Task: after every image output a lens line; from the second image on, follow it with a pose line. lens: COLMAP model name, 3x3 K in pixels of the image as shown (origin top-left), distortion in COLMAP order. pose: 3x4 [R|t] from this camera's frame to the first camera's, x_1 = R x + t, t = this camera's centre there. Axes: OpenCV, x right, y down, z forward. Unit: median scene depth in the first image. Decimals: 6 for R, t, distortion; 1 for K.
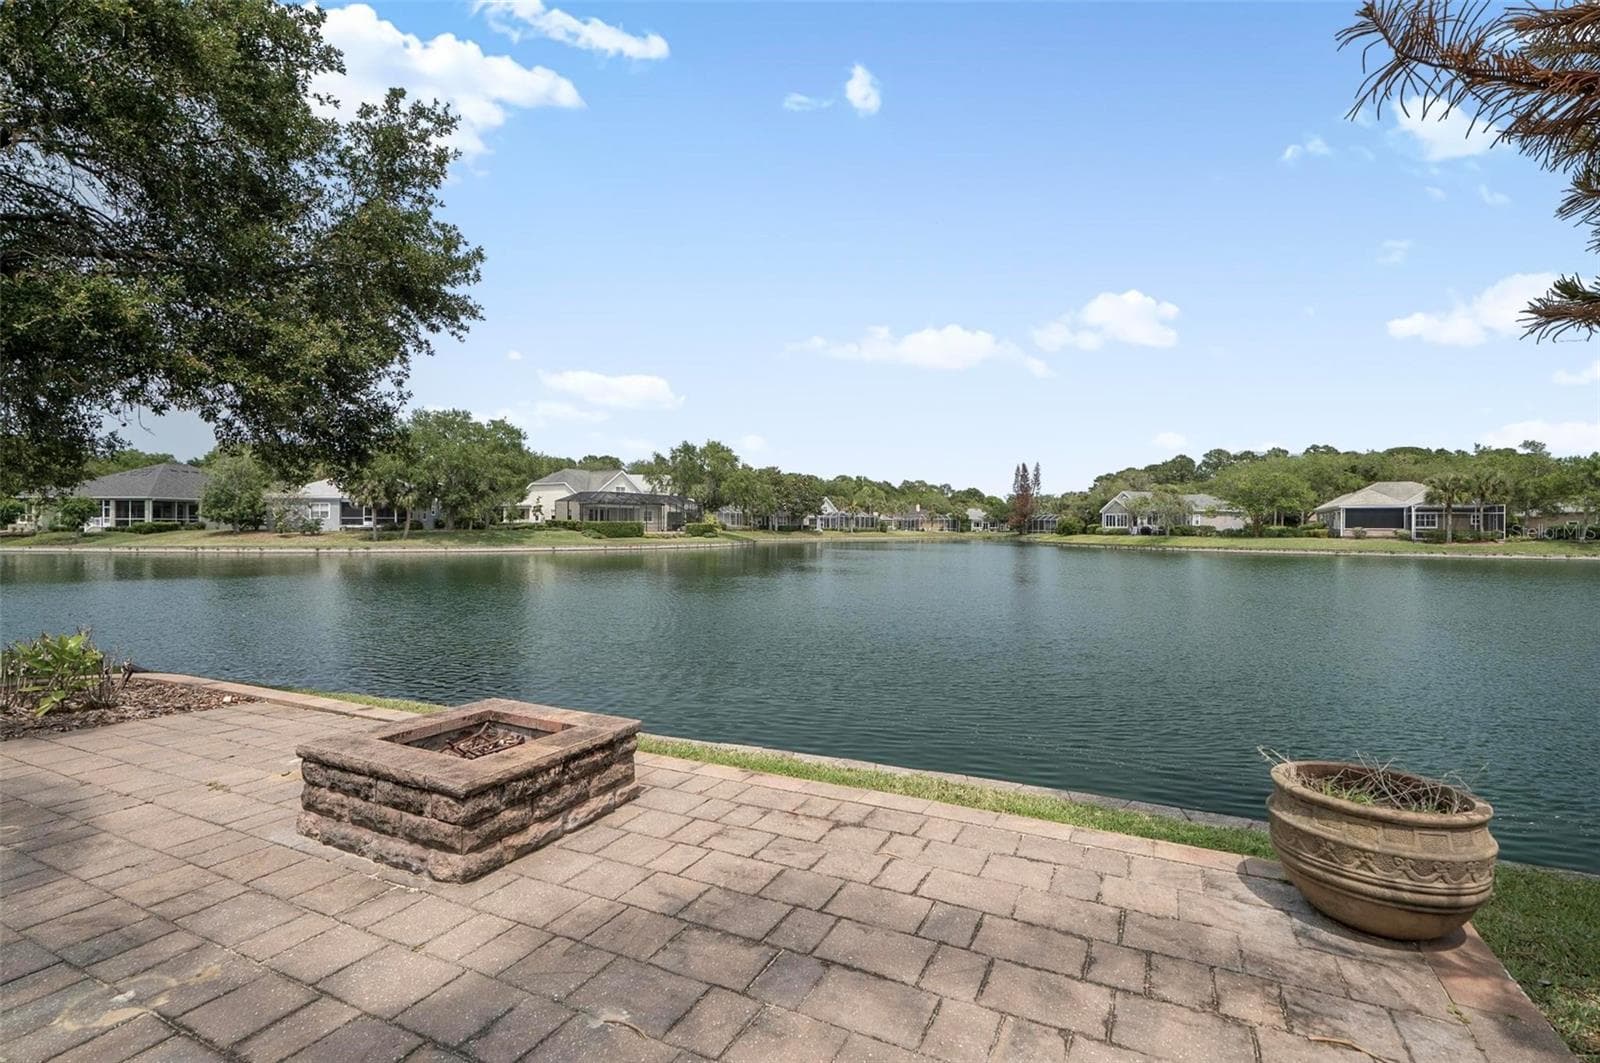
lens RADIAL K [[737.2, 0, 803.3], [0, 737.2, 530.8], [0, 0, 1]] dist [0.002404, 0.000291]
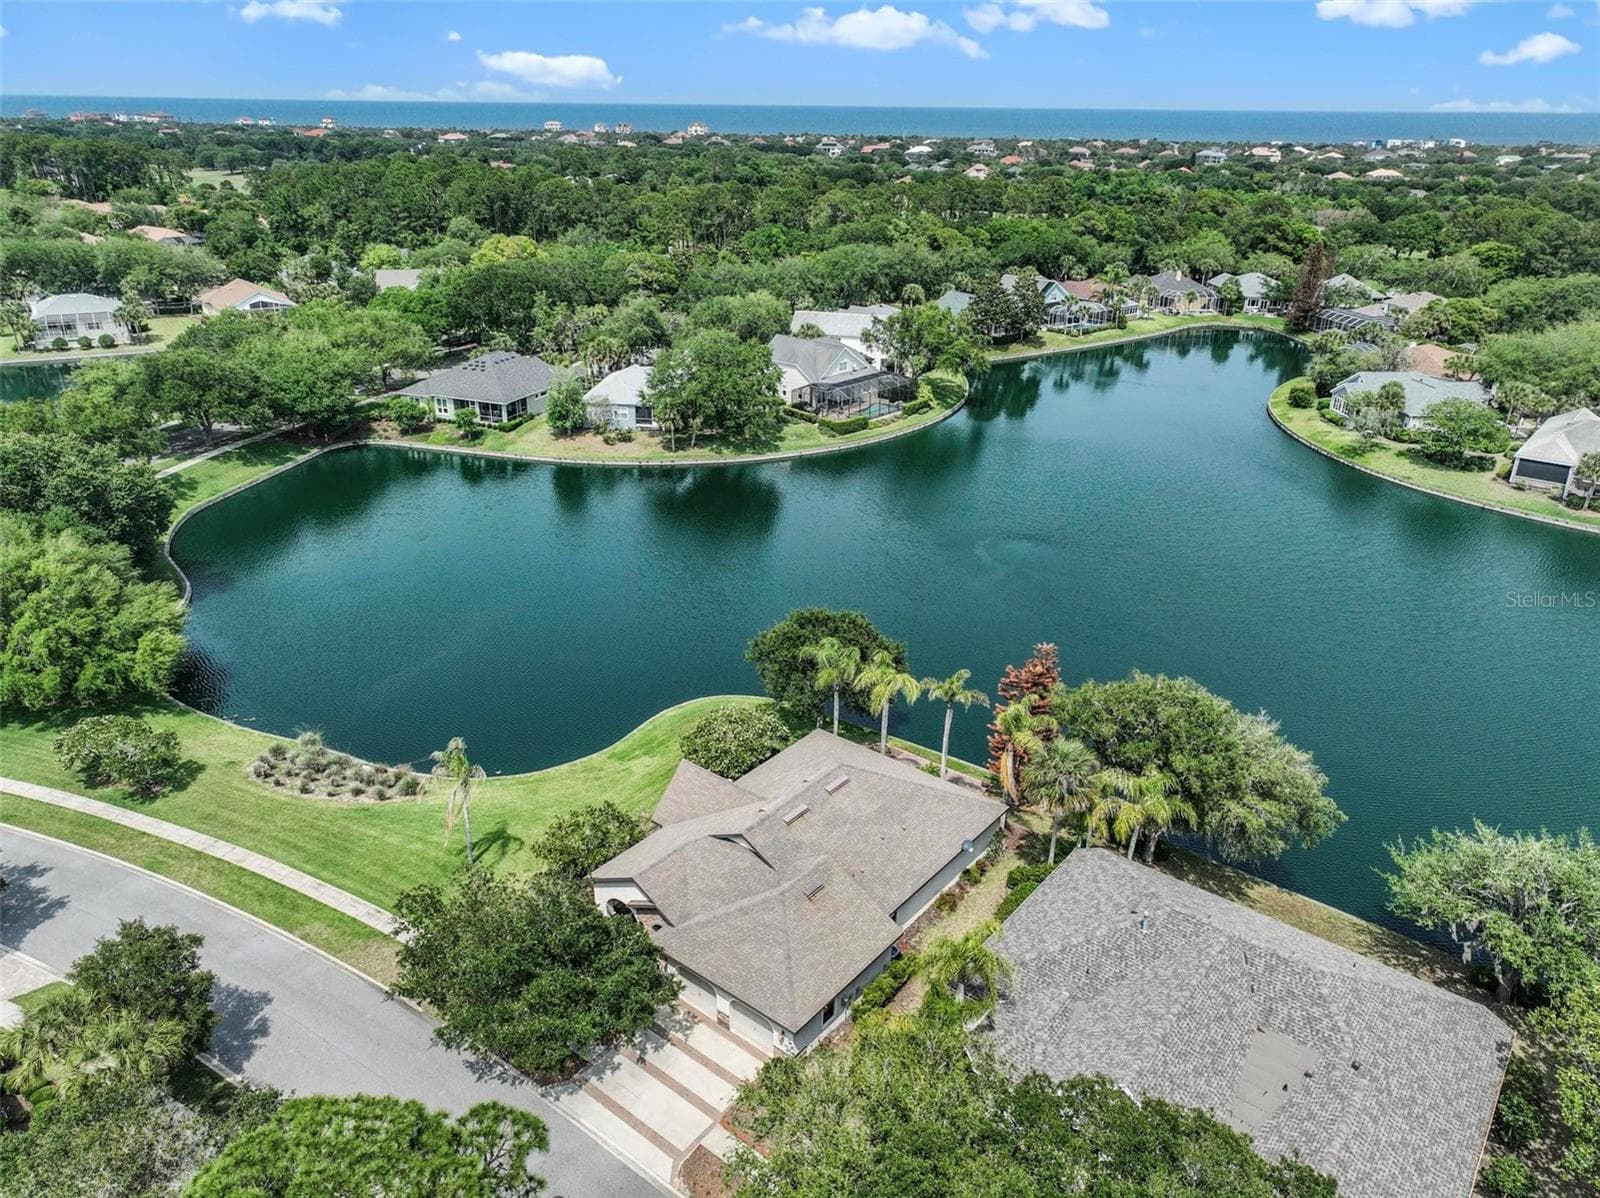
lens RADIAL K [[1131.1, 0, 800.0], [0, 1131.1, 599.0], [0, 0, 1]] dist [0.003755, 0.012676]
pose [[0.979004, 0.086854, -0.184412, 0.032007], [-0.006199, 0.916950, 0.398953, -0.524843], [0.203748, -0.389433, 0.898236, -0.826639]]
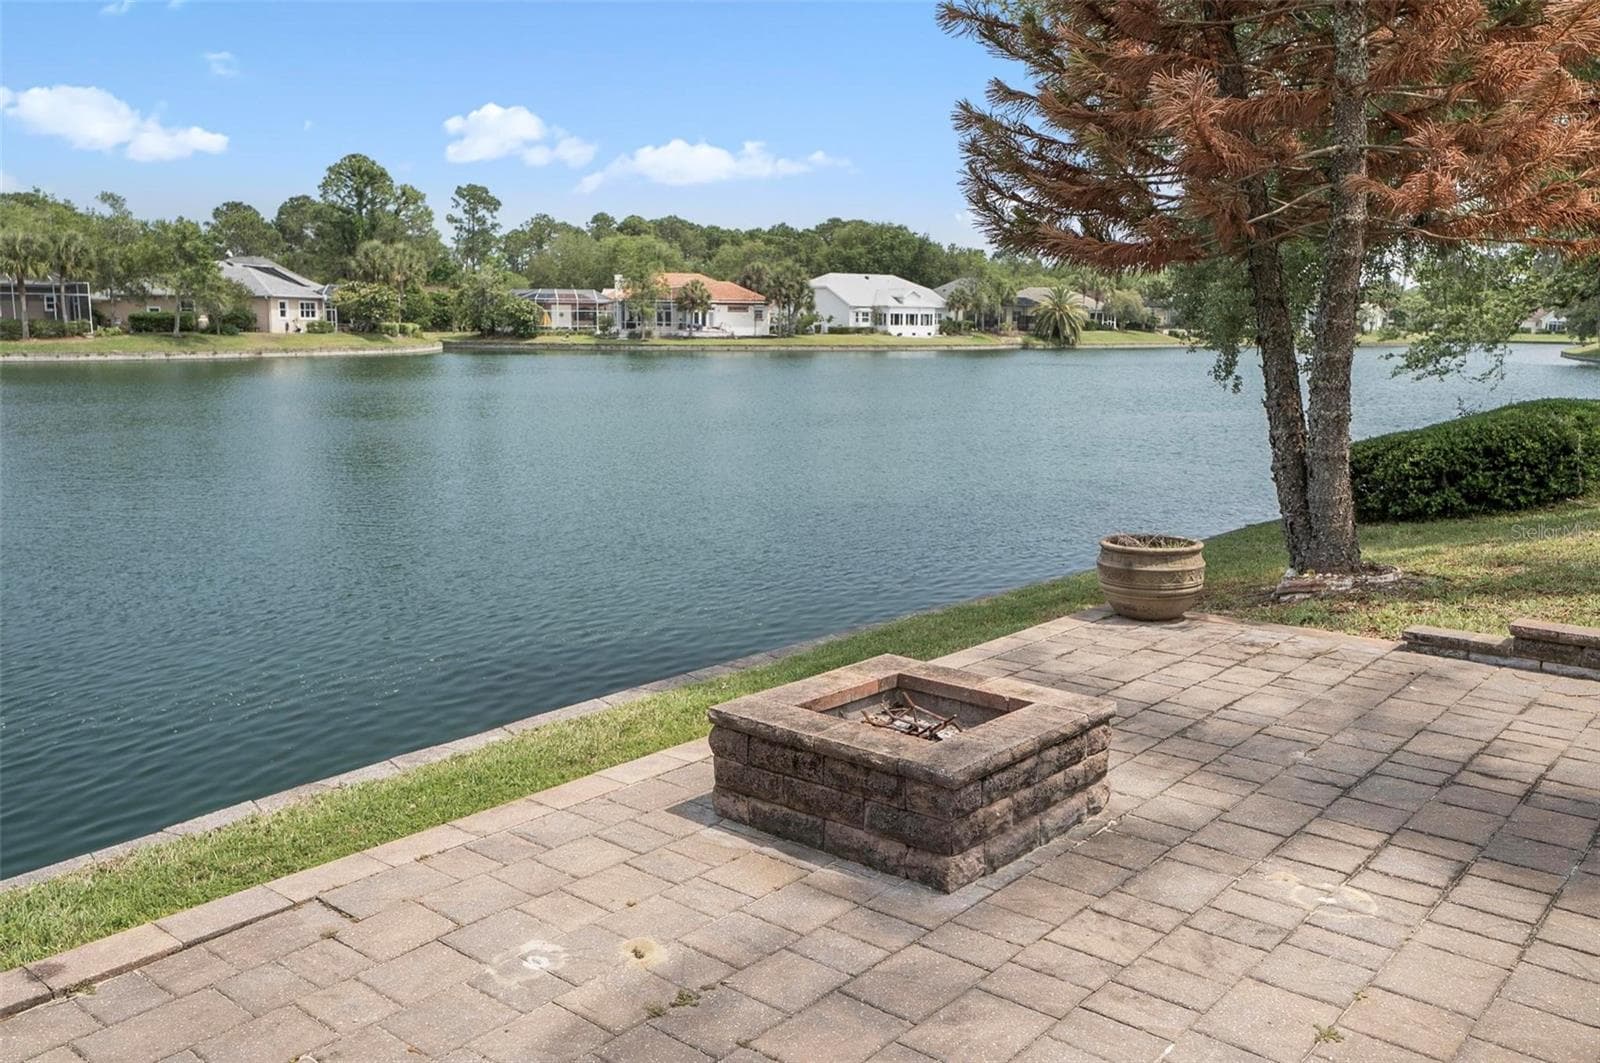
lens RADIAL K [[1279.4, 0, 800.0], [0, 1279.4, 531.5], [0, 0, 1]] dist [0.003482, 0.004880]
pose [[0.255075, -0.158750, 0.953800, -0.069554], [-0.002959, 0.986297, 0.164950, -0.005014], [-0.966917, -0.044897, 0.251110, 0.032197]]
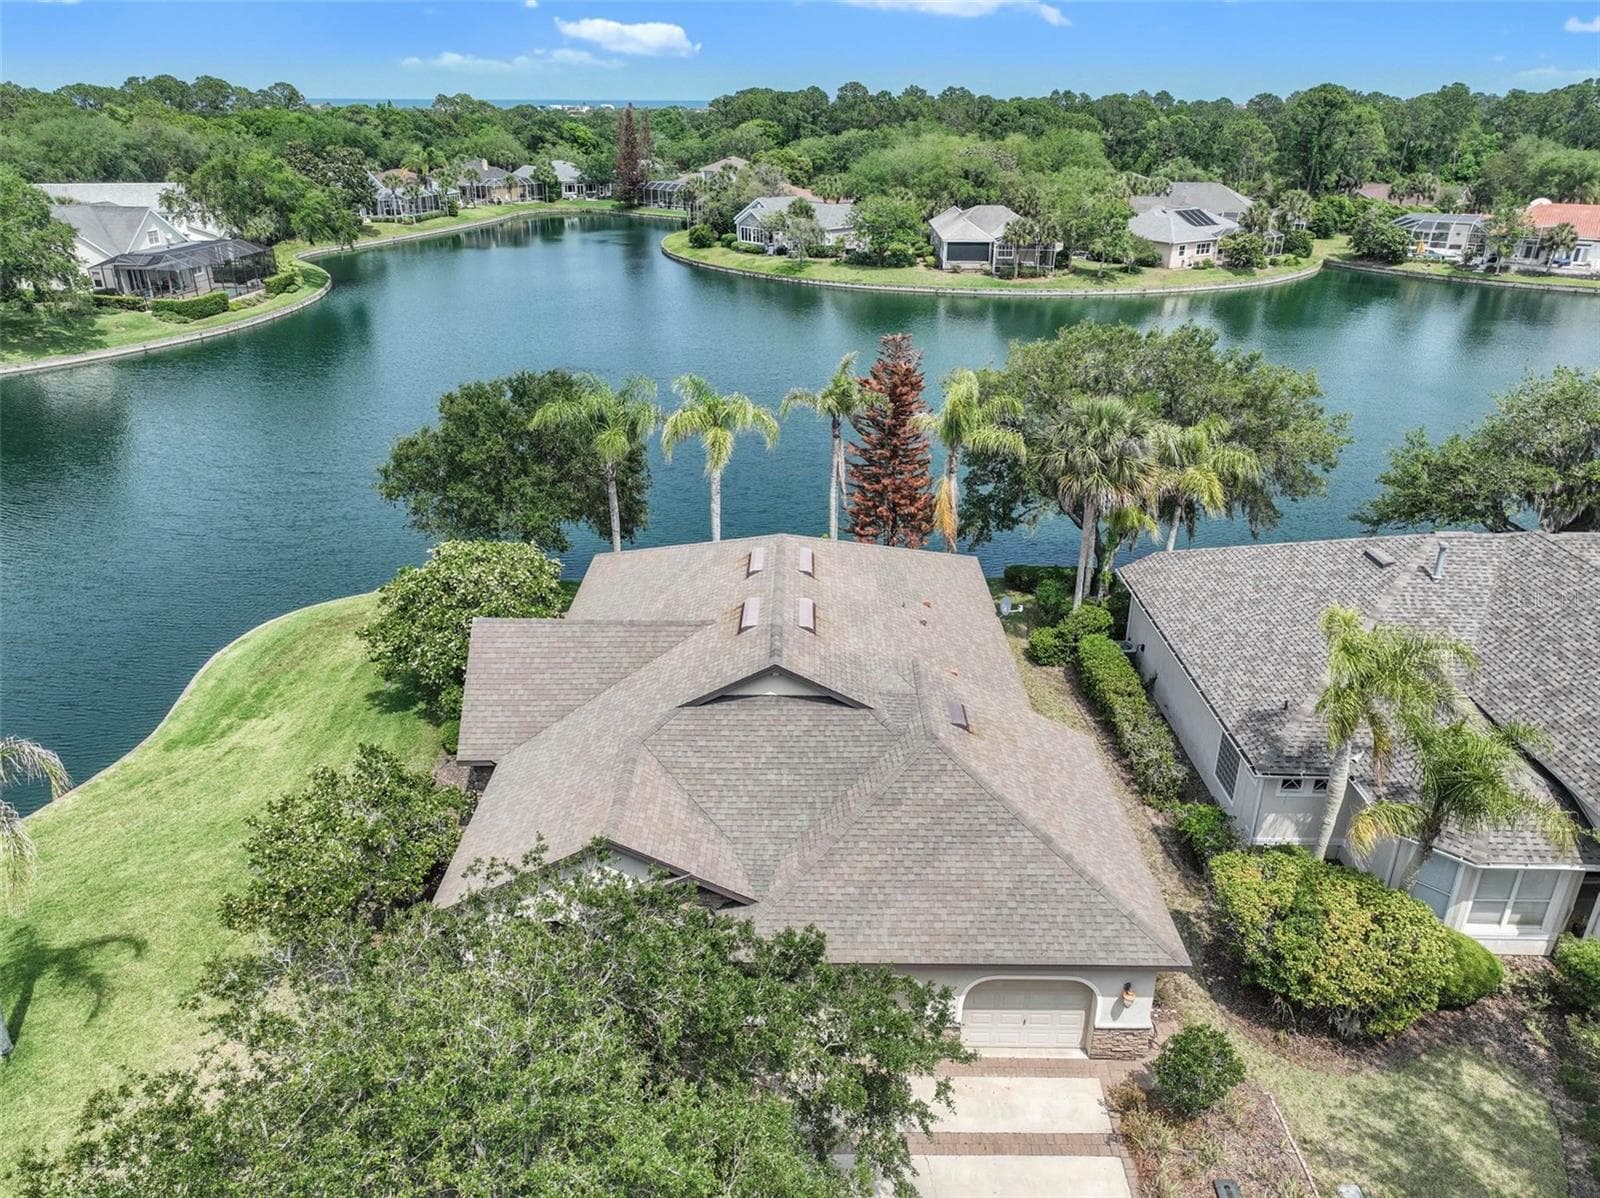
lens RADIAL K [[1131.1, 0, 800.0], [0, 1131.1, 599.0], [0, 0, 1]] dist [0.003755, 0.012676]
pose [[0.894261, -0.182971, 0.408435, -0.260093], [0.002707, 0.914804, 0.403888, -0.238483], [-0.447538, -0.360076, 0.818569, -0.497289]]
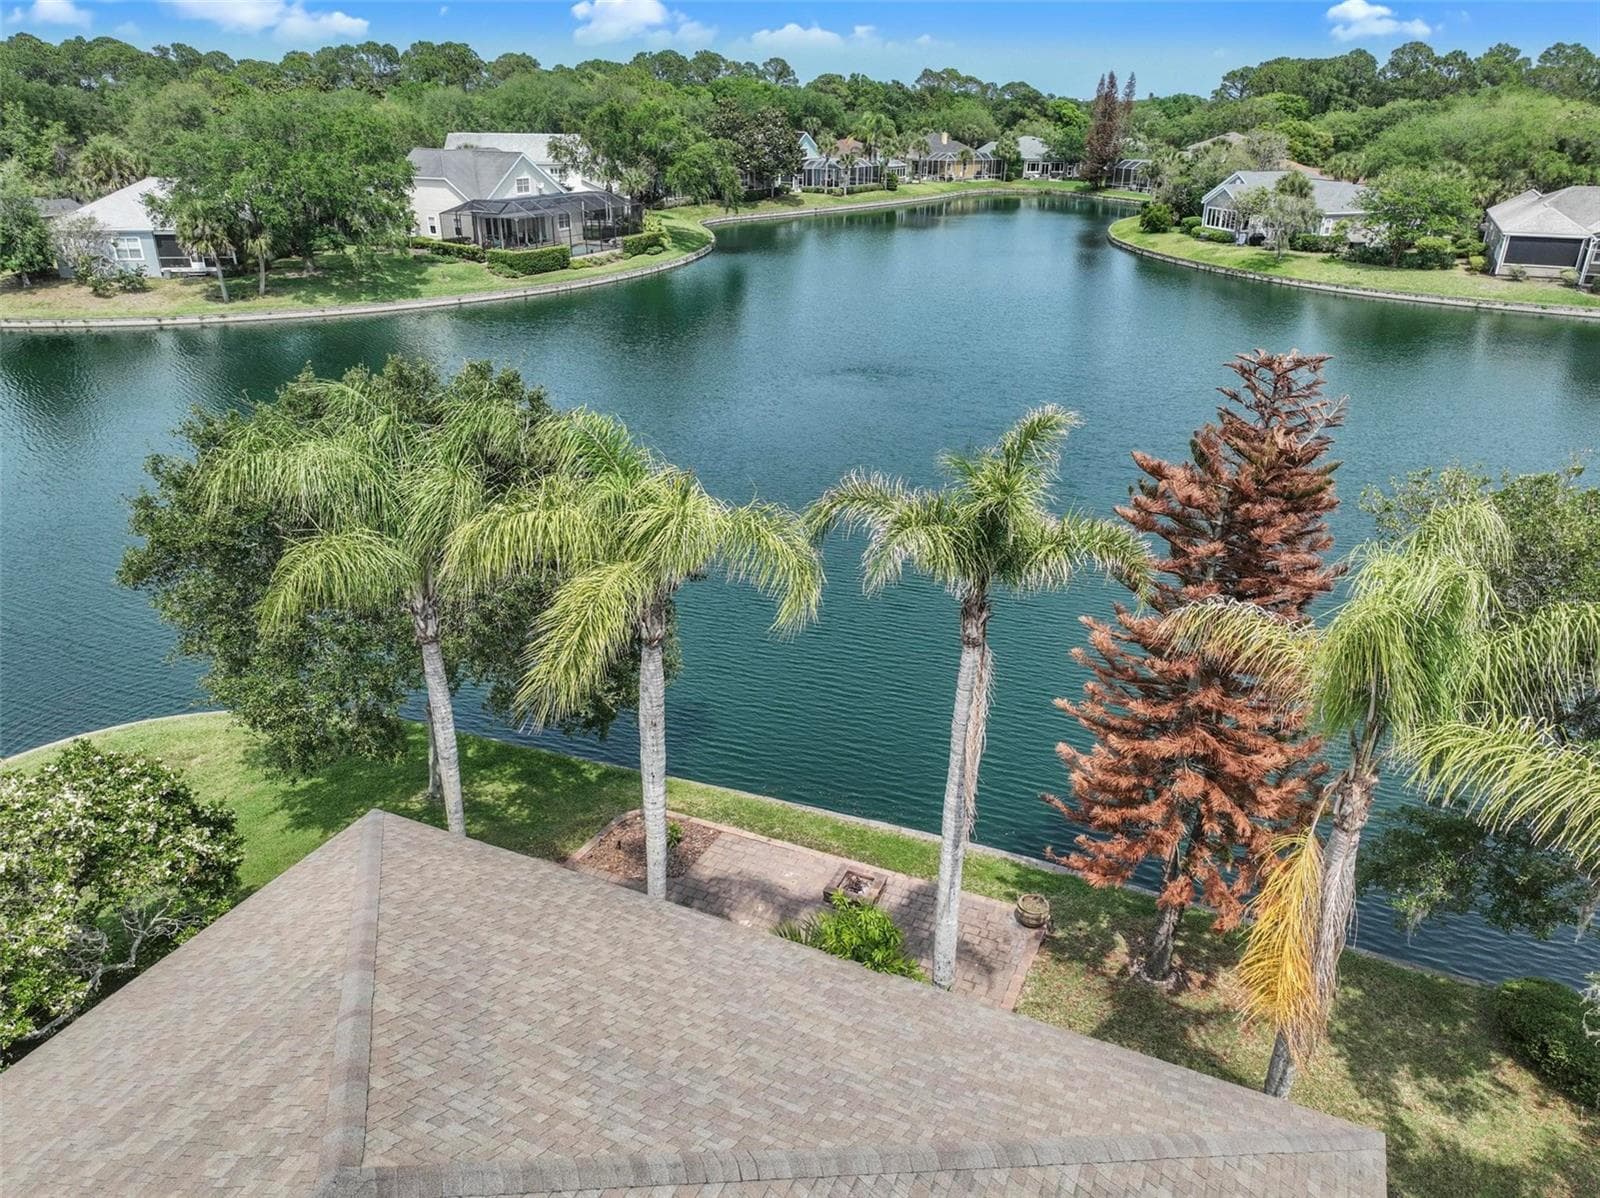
lens RADIAL K [[1131.1, 0, 800.0], [0, 1131.1, 599.0], [0, 0, 1]] dist [0.003755, 0.012676]
pose [[0.999170, -0.015145, 0.037807, -0.042848], [-0.001418, 0.914786, 0.403936, -0.168501], [-0.040703, -0.403654, 0.914006, -0.192639]]
